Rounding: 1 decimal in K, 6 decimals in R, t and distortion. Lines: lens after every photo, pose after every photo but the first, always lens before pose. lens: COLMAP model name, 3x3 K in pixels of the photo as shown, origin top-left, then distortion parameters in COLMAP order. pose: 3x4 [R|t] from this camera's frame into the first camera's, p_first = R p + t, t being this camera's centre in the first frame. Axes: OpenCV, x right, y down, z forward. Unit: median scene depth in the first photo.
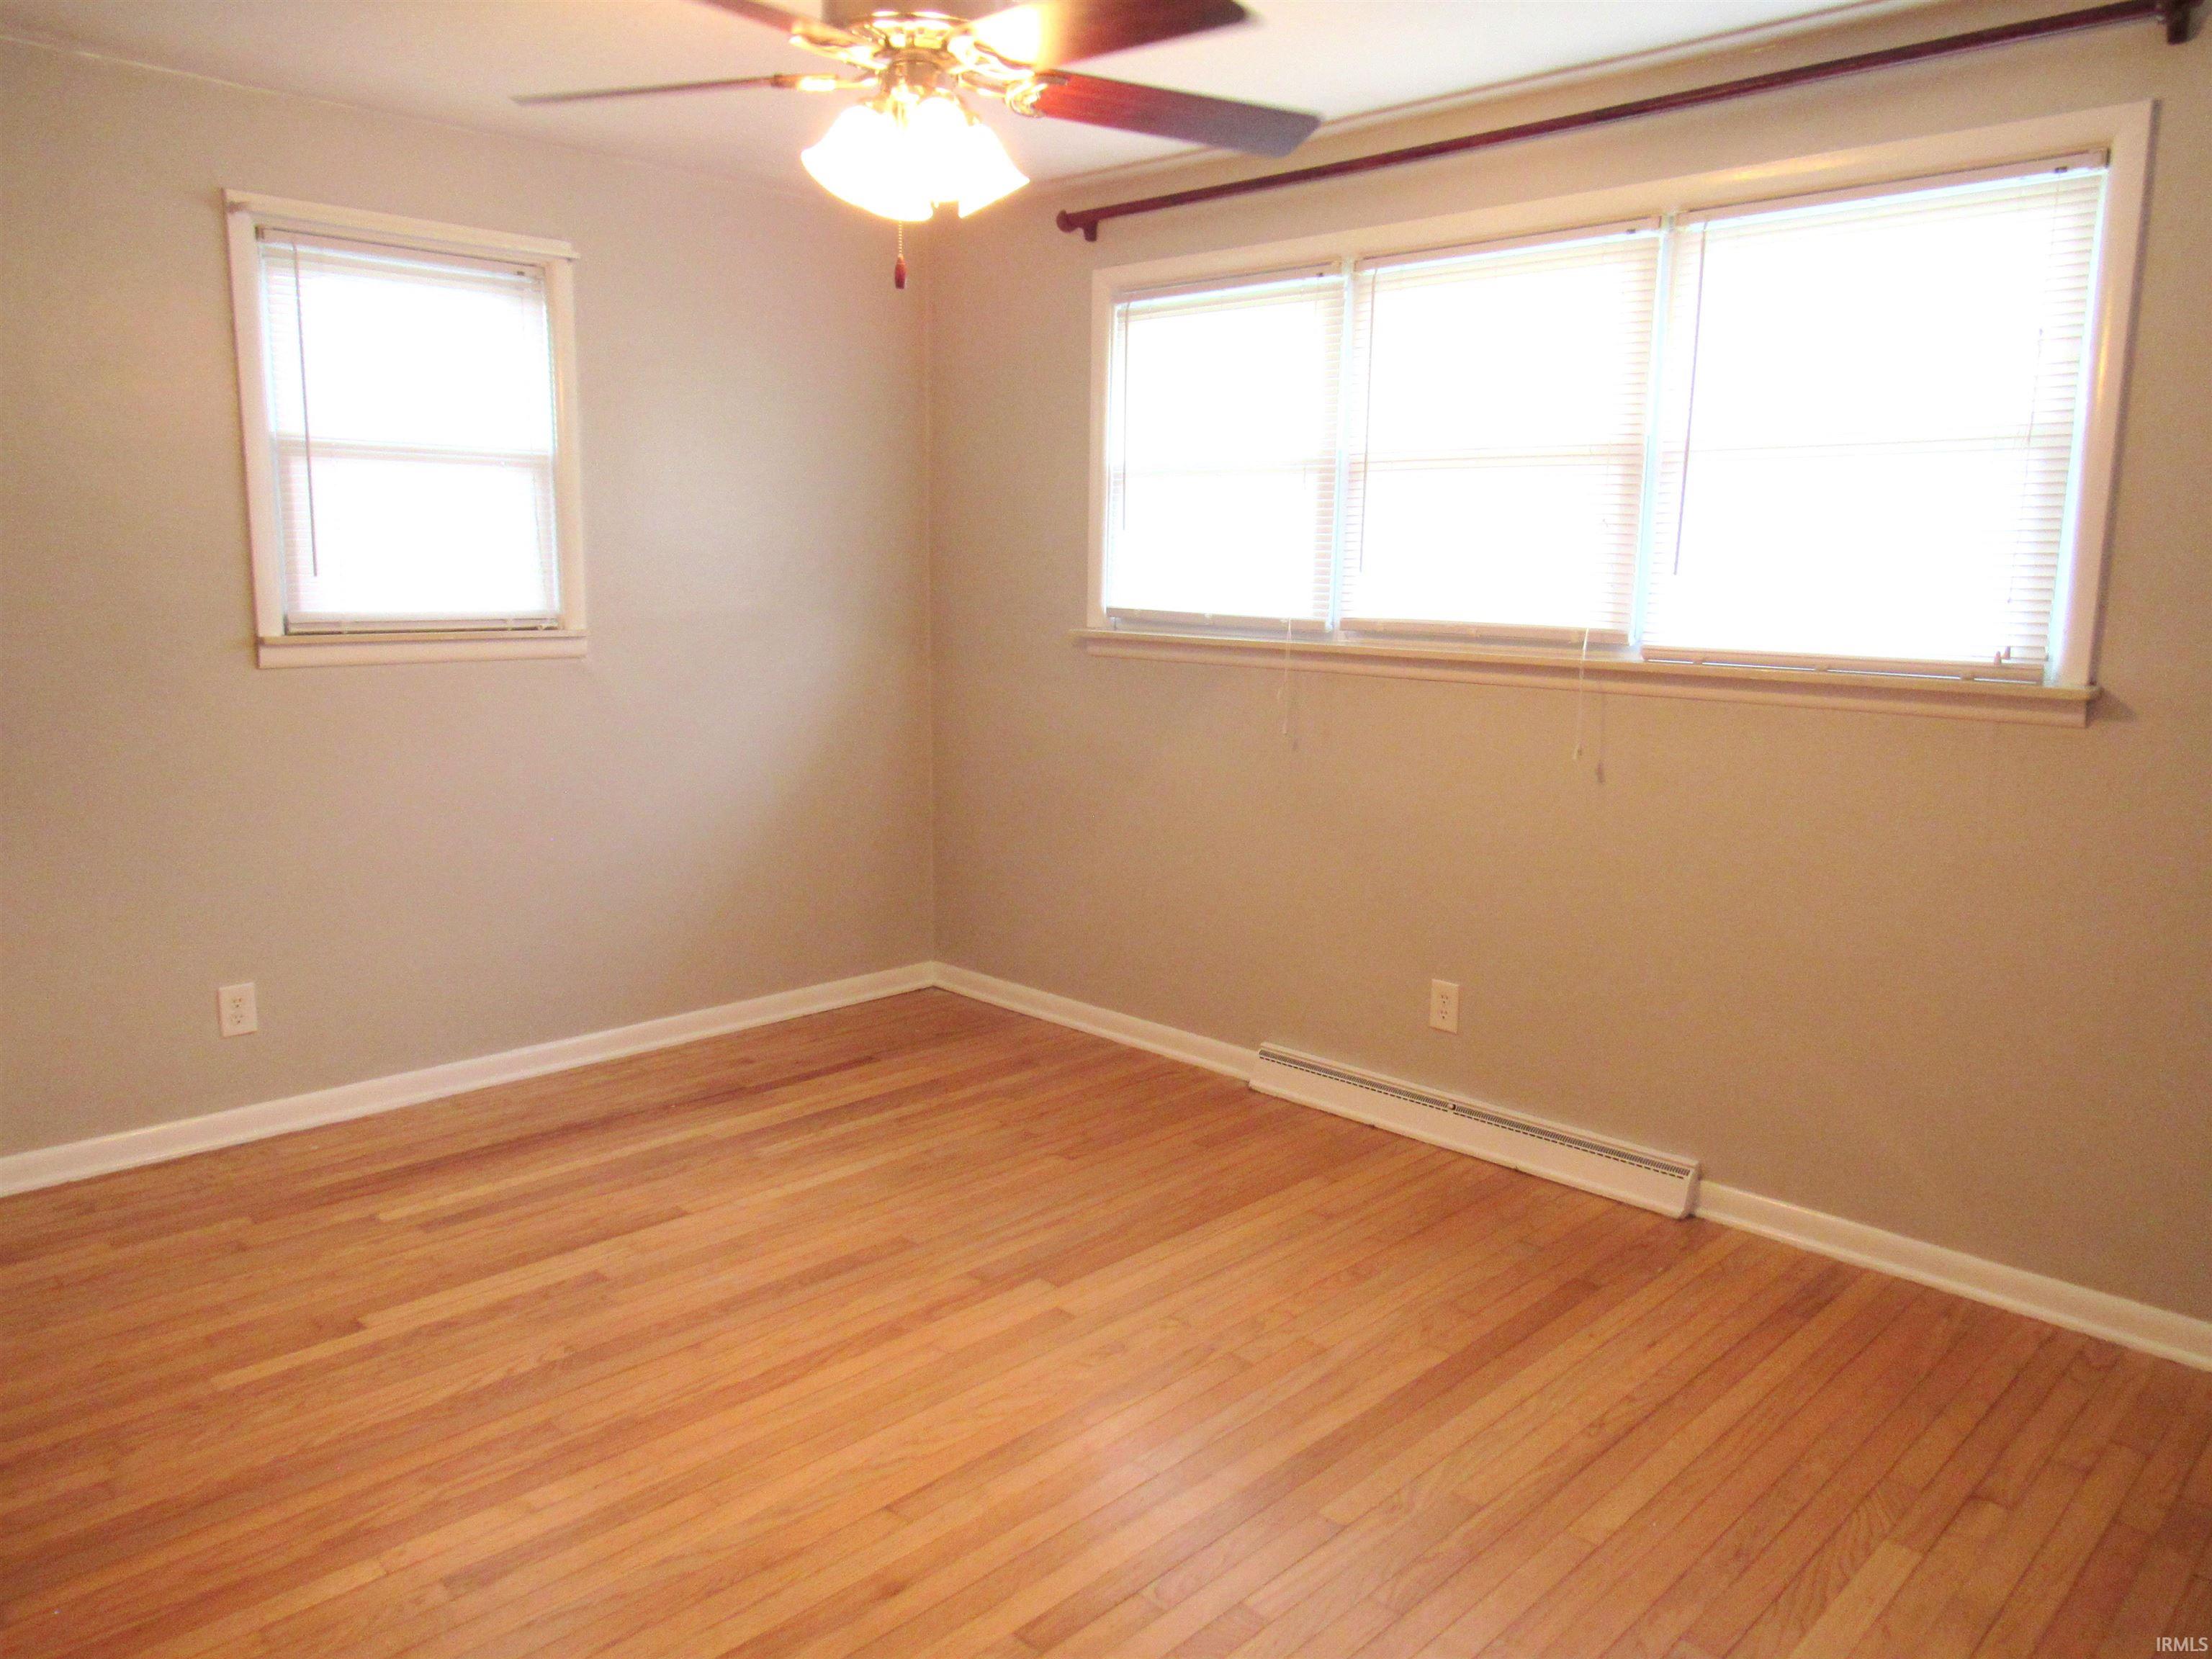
lens RADIAL K [[1864.2, 0, 1106.0], [0, 1864.2, 829.5], [0, 0, 1]] dist [-0.012949, 0.008821]
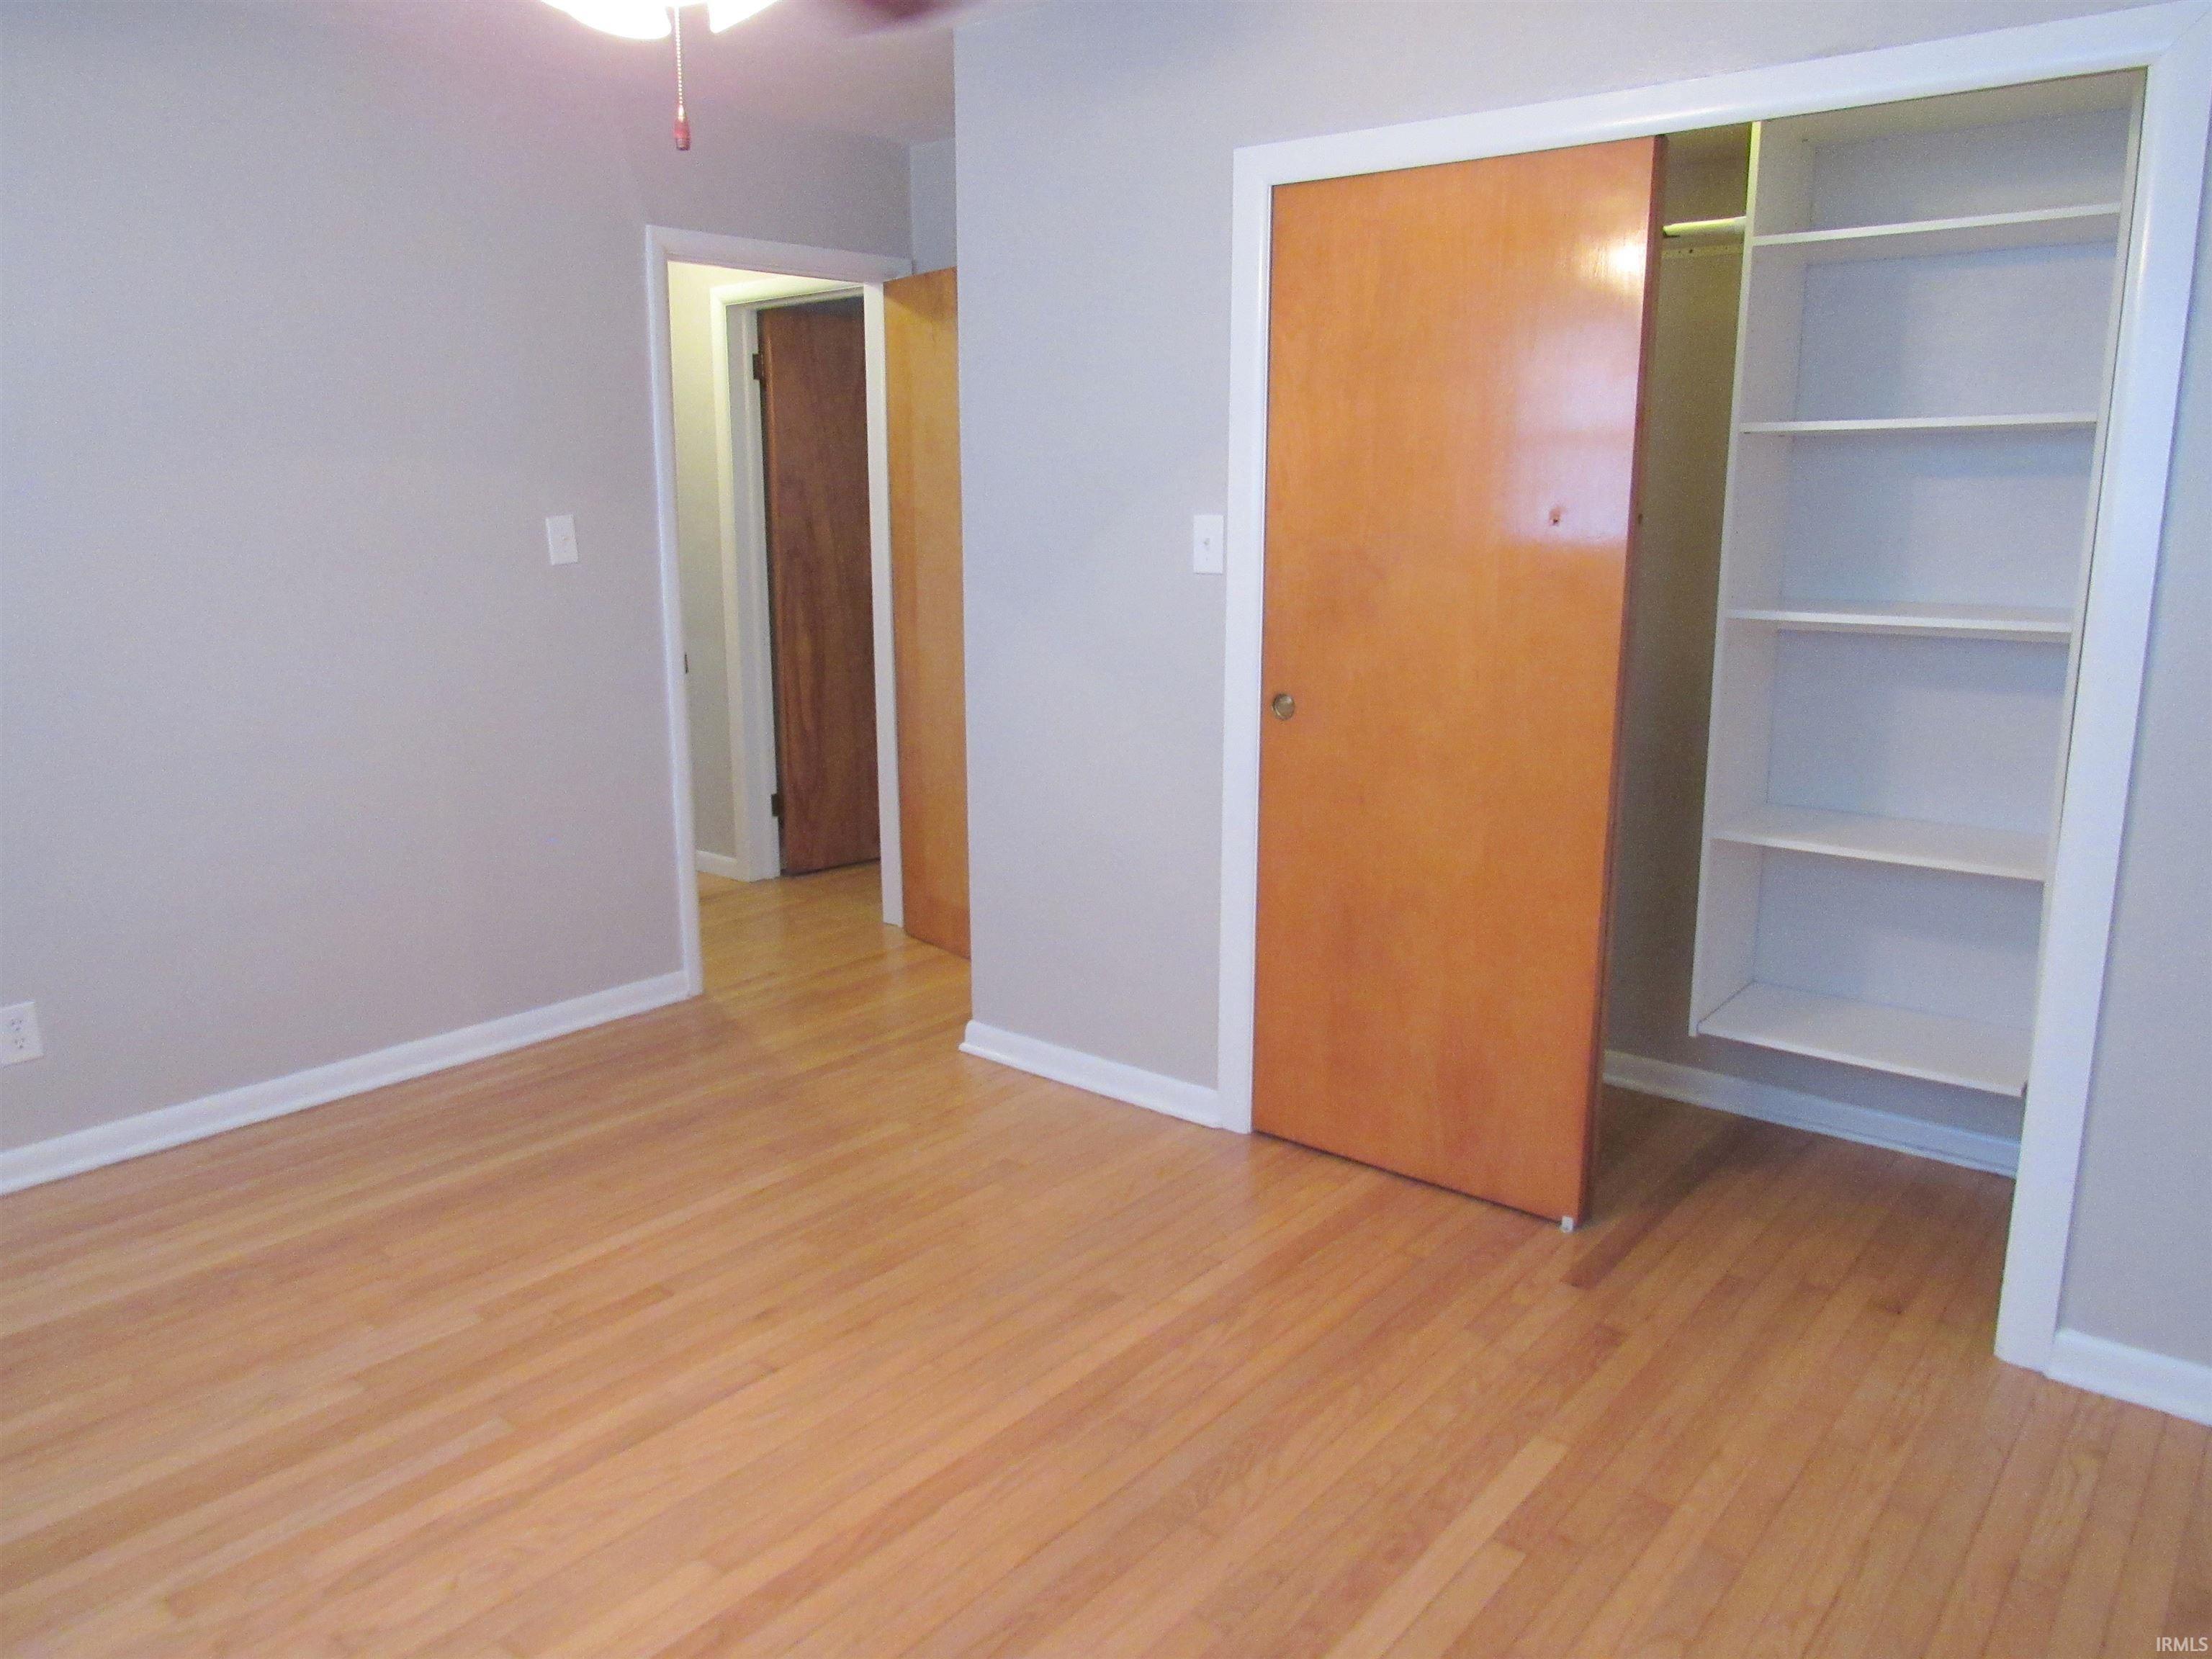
lens RADIAL K [[1565.9, 0, 1105.0], [0, 1565.9, 801.8], [0, 0, 1]] dist [-0.024352, 0.005560]
pose [[-0.991077, 0.020336, -0.131733, -0.181063], [-0.027690, 0.935325, 0.352704, -0.246768], [0.130386, 0.353204, -0.926416, 1.587761]]
